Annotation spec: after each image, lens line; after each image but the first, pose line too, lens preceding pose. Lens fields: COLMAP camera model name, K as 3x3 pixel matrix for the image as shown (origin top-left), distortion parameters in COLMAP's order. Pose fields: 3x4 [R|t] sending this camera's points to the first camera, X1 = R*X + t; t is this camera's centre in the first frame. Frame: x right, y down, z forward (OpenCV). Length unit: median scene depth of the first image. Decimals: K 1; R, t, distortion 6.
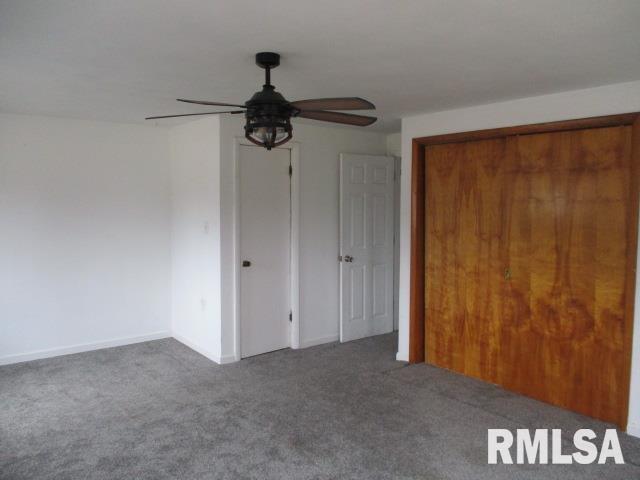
lens RADIAL K [[532.2, 0, 321.2], [0, 532.2, 244.7], [0, 0, 1]] dist [-0.019141, -0.004631]
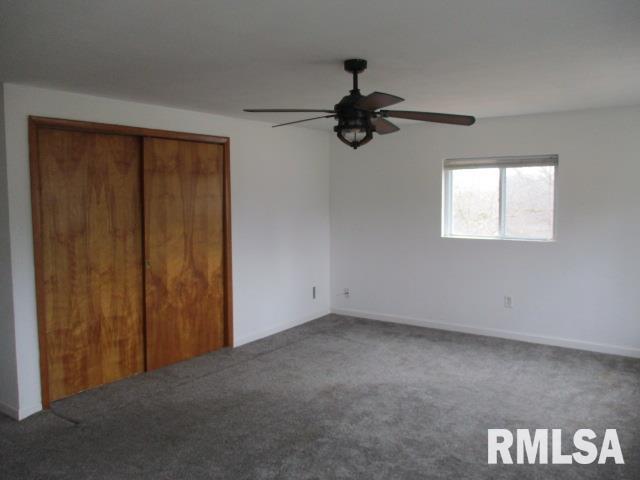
lens RADIAL K [[532.2, 0, 320.2], [0, 532.2, 234.4], [0, 0, 1]] dist [-0.019141, -0.004631]
pose [[-0.288741, -0.077567, 0.954260, -0.733840], [0.079882, 0.991285, 0.104748, -0.085761], [-0.954069, 0.106473, -0.280029, 0.910456]]
